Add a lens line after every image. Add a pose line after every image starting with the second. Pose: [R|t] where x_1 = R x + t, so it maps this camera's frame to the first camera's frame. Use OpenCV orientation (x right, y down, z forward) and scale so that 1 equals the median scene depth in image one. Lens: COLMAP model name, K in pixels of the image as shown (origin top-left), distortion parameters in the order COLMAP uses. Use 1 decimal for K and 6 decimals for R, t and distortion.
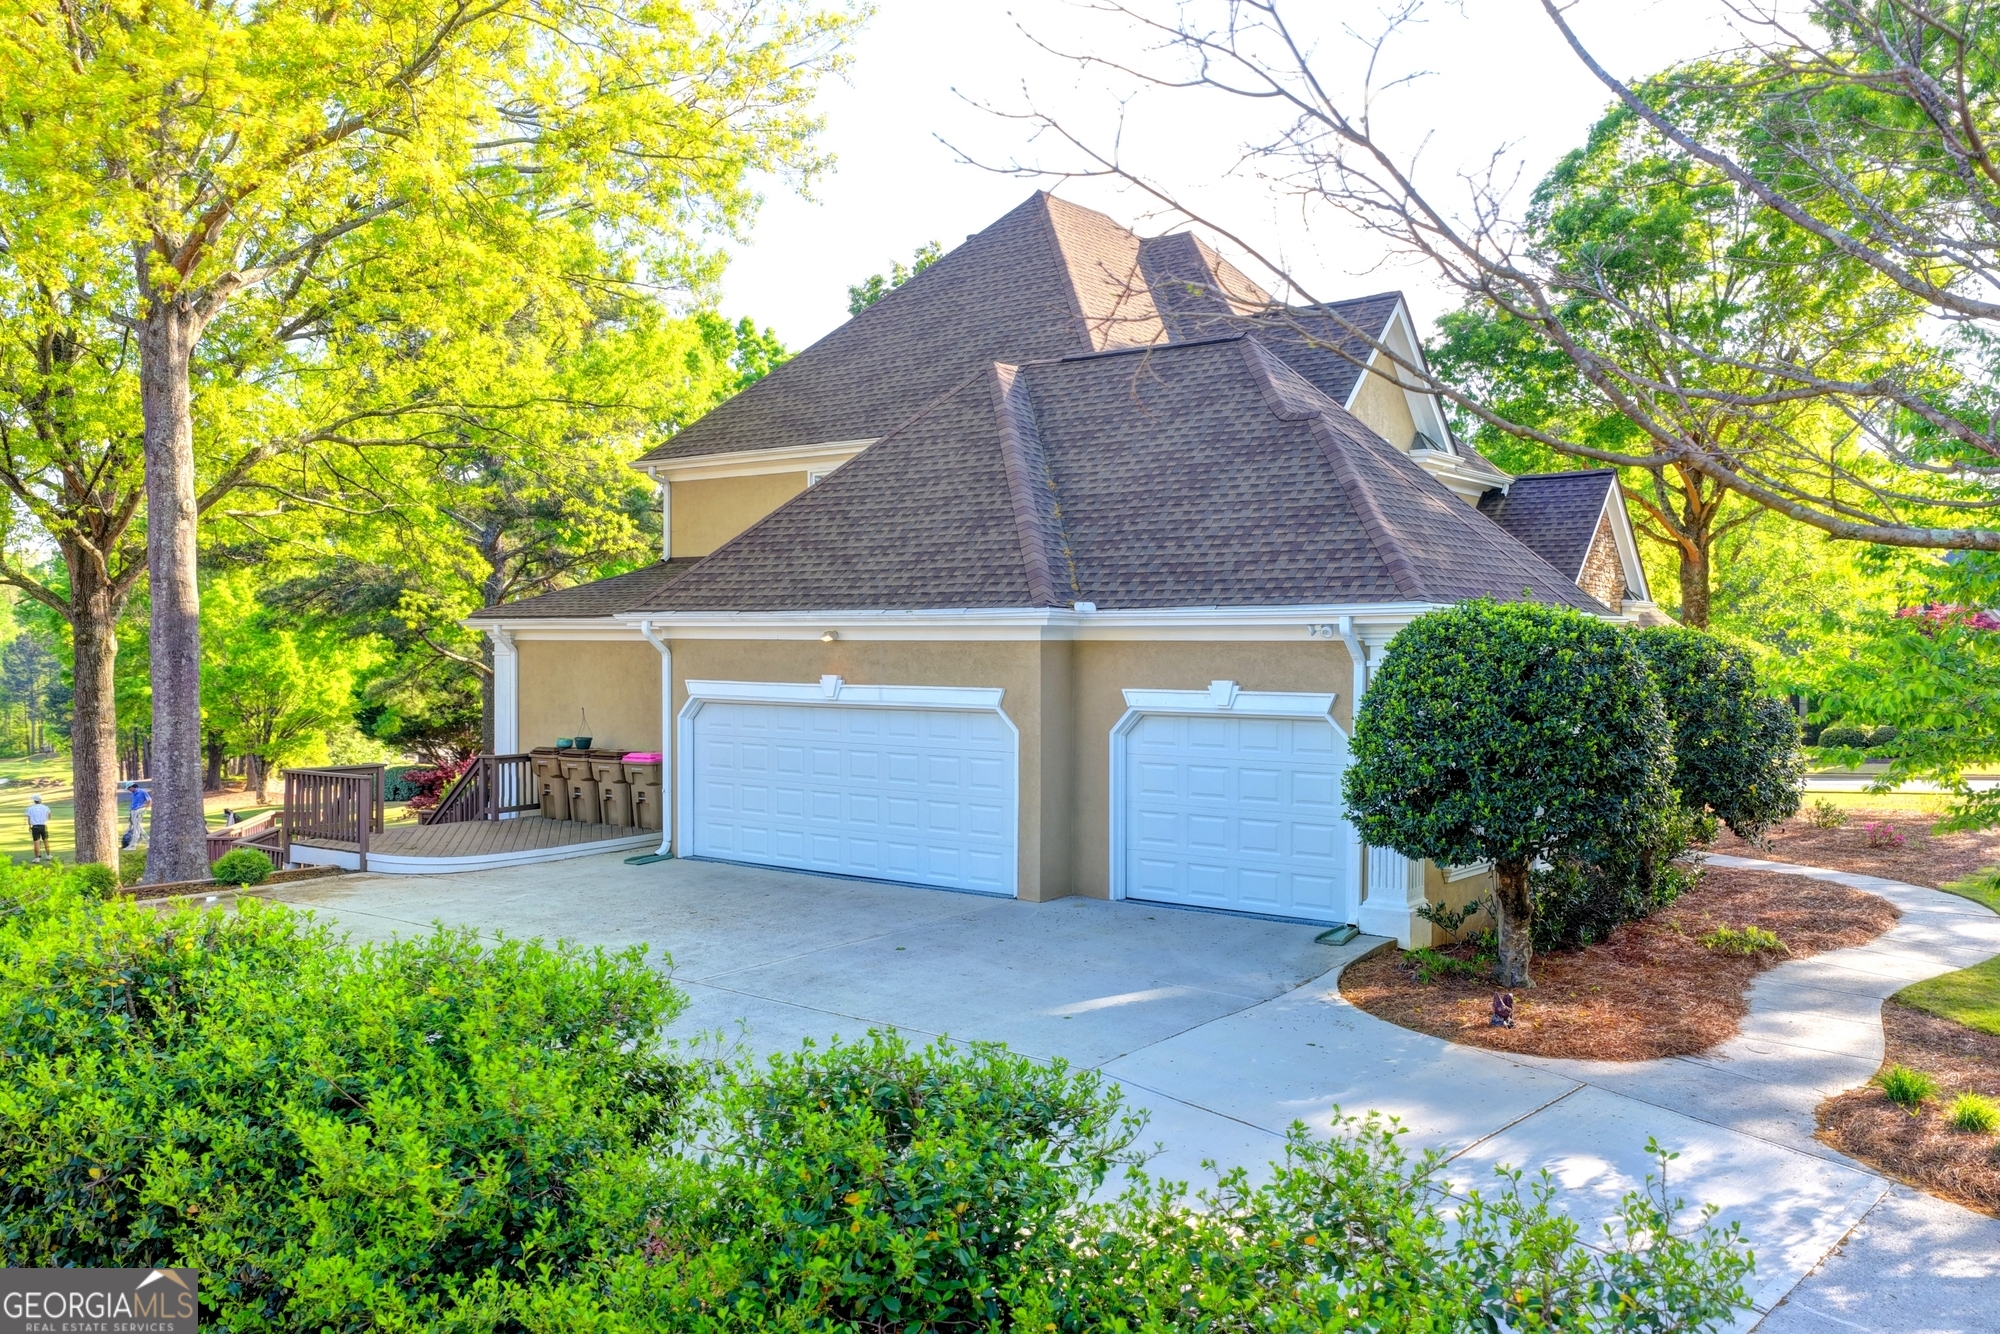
lens RADIAL K [[1617.5, 0, 1002.8], [0, 1617.5, 663.2], [0, 0, 1]] dist [0.005962, 0.004618]
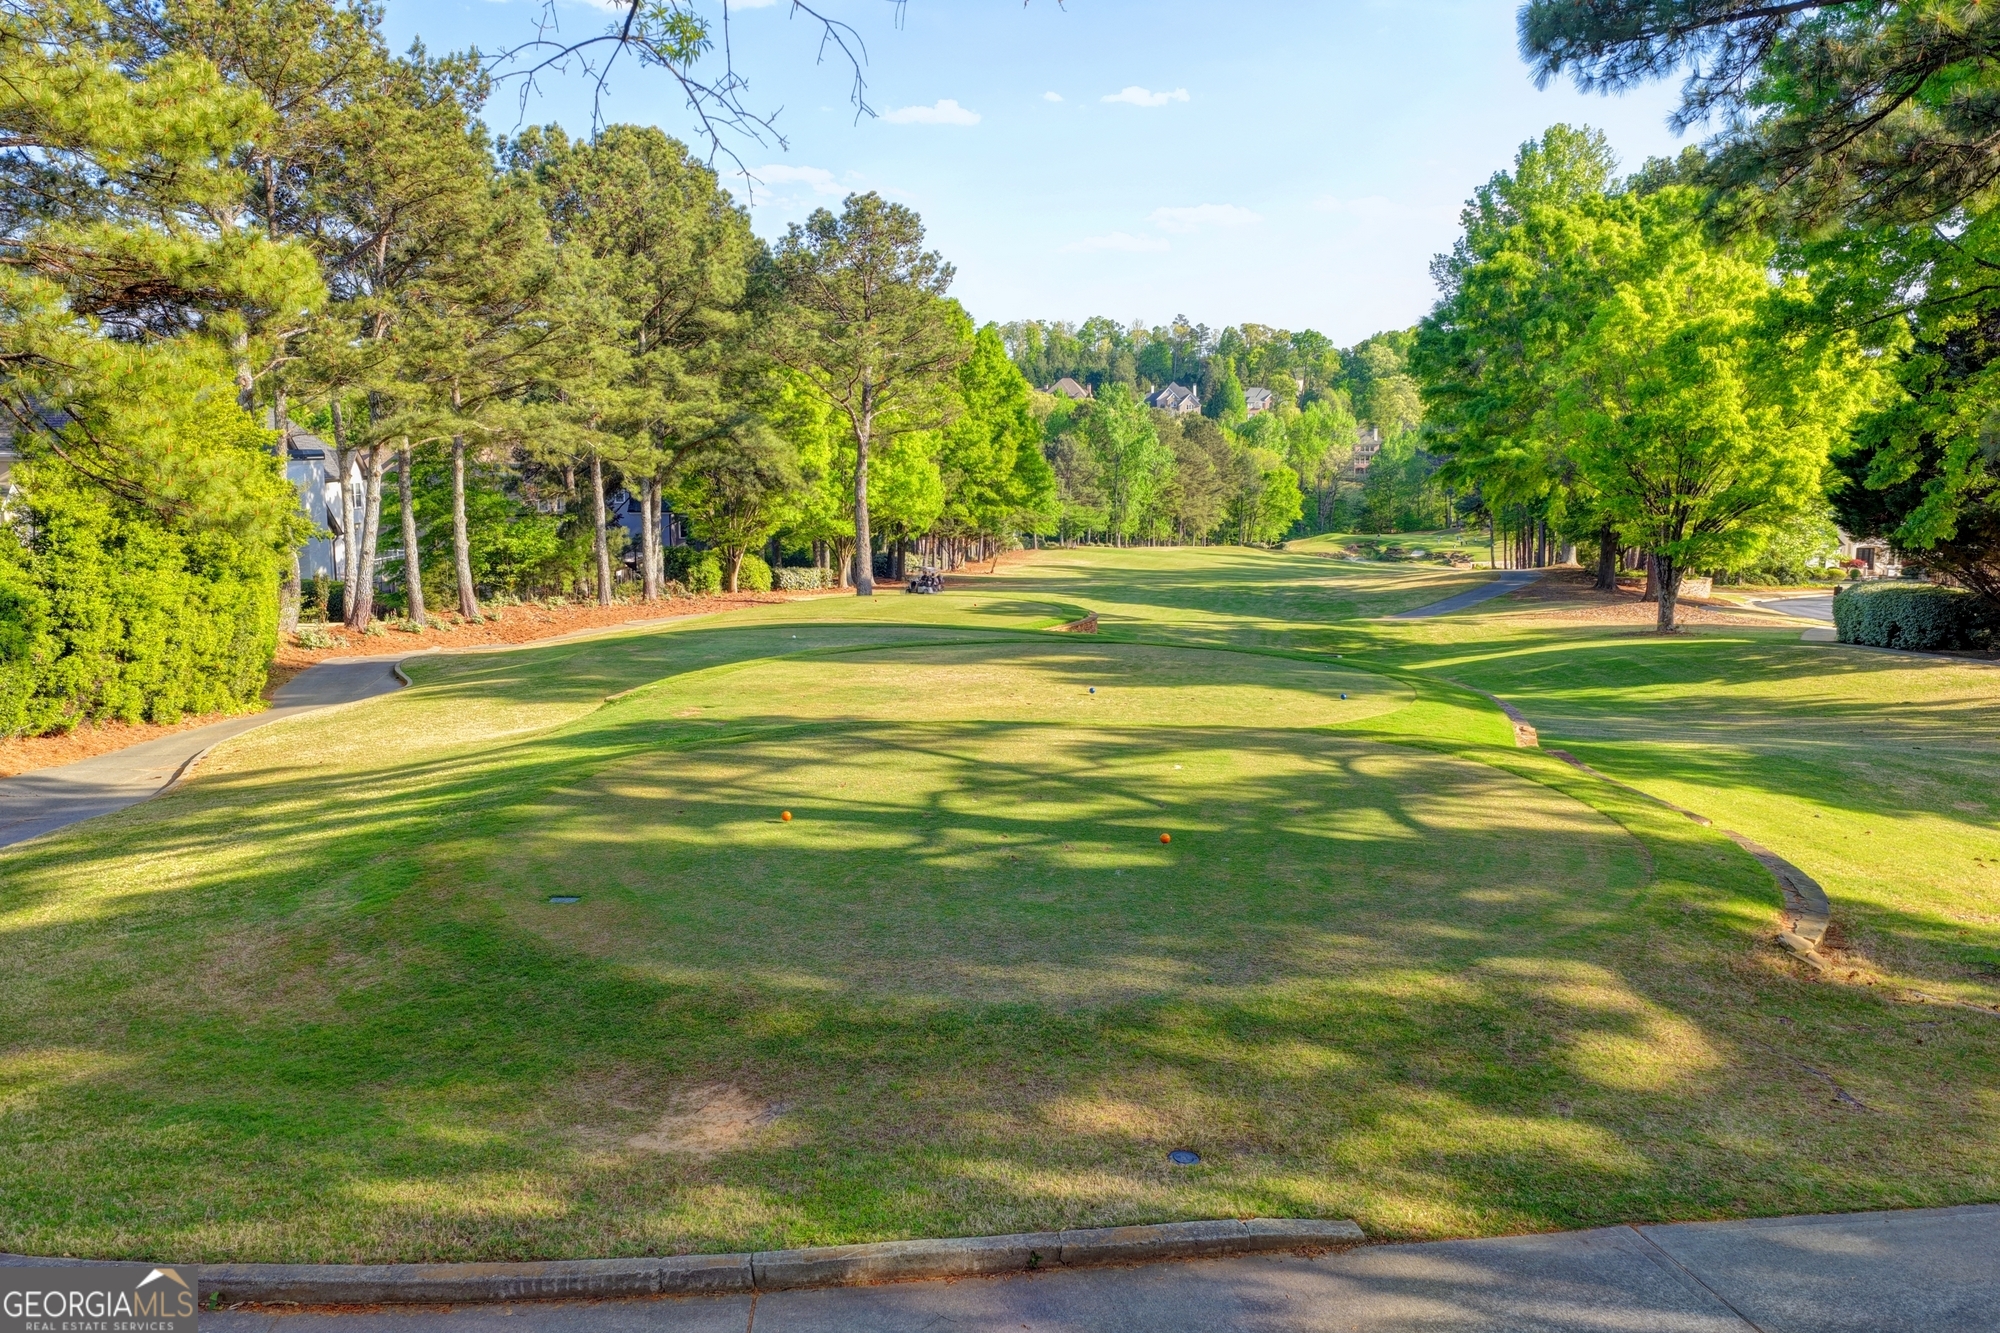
lens RADIAL K [[1617.5, 0, 1002.8], [0, 1617.5, 662.7], [0, 0, 1]] dist [0.005962, 0.004618]
pose [[0.683637, 0.112682, -0.721071, -0.163545], [-0.017119, 0.990213, 0.138511, 0.013284], [0.729621, -0.082348, 0.678875, 0.353097]]
